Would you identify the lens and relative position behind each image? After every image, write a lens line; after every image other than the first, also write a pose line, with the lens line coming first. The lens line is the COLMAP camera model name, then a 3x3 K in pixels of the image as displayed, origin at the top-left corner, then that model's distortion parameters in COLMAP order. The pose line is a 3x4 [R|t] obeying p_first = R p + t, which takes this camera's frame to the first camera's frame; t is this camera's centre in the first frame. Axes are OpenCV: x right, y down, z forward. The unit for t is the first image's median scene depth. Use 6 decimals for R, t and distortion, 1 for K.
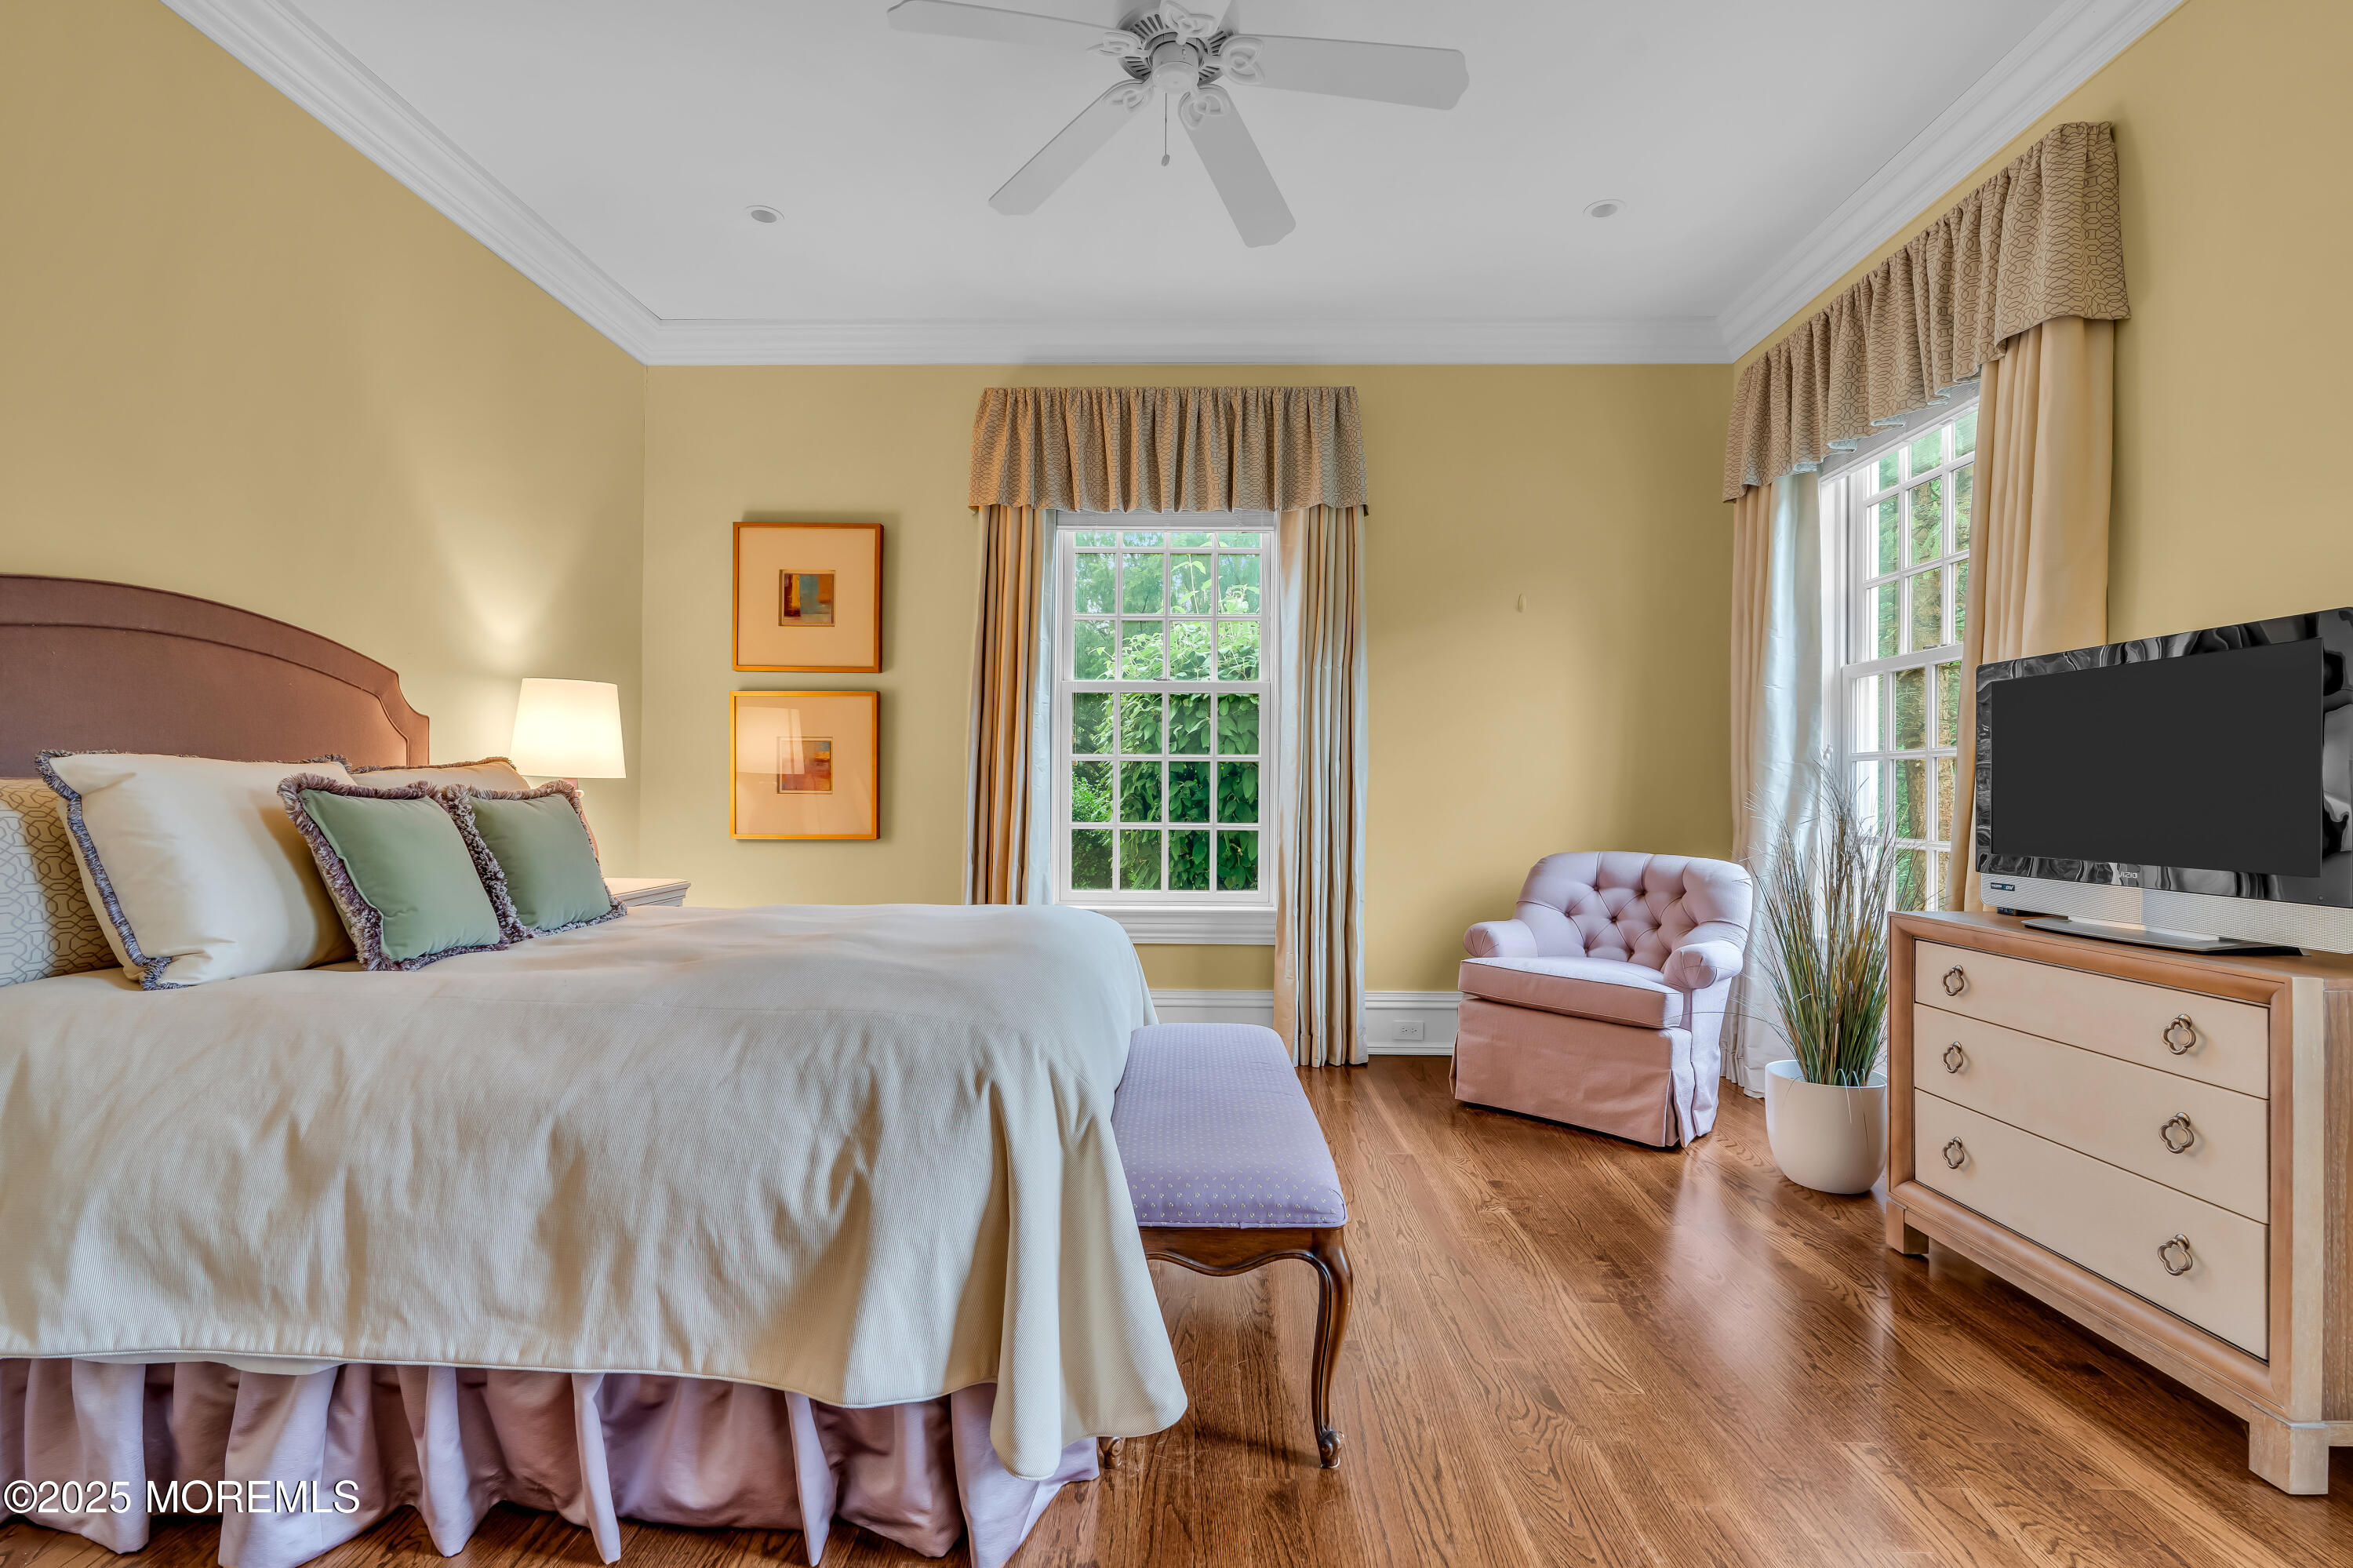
lens RADIAL K [[1048.3, 0, 1176.5], [0, 1048.3, 784.0], [0, 0, 1]] dist [-0.007678, 0.000674]
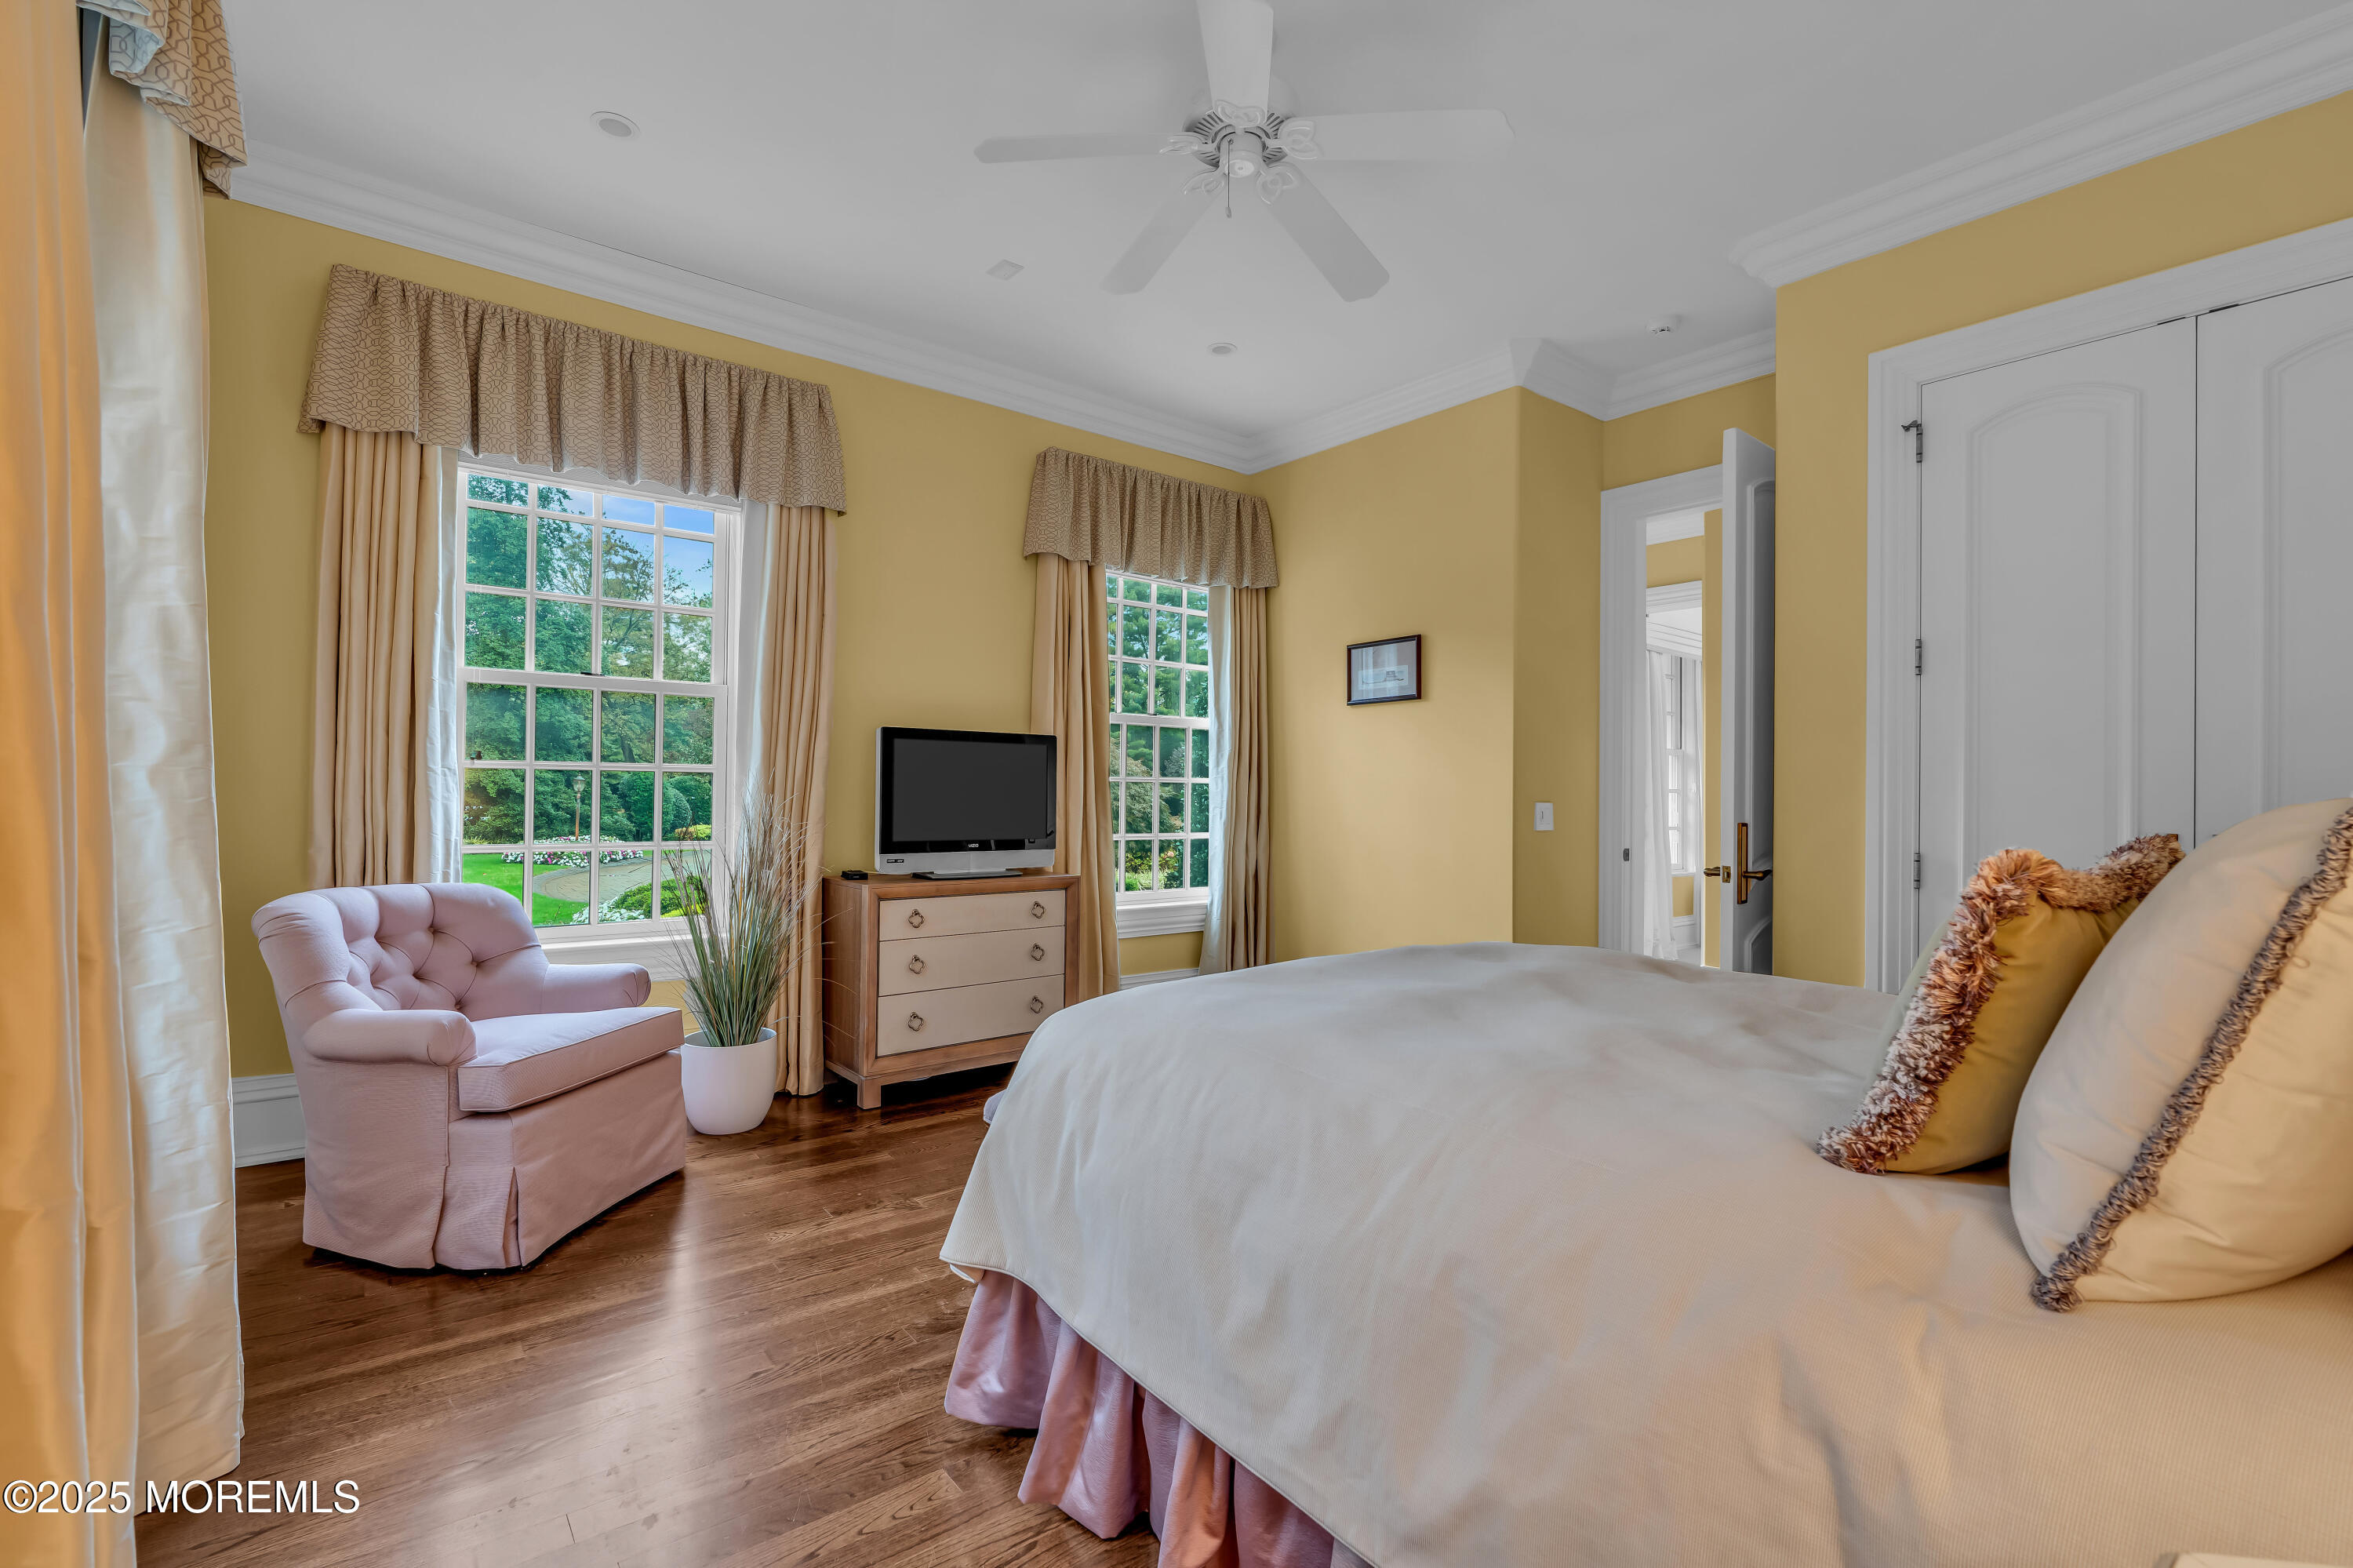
lens RADIAL K [[1048.3, 0, 1176.5], [0, 1048.3, 784.0], [0, 0, 1]] dist [-0.007678, 0.000674]
pose [[-0.624934, -0.005381, 0.780659, -0.816549], [-0.020130, 0.999755, -0.009224, -0.019171], [-0.780418, -0.021479, -0.624889, 1.728089]]
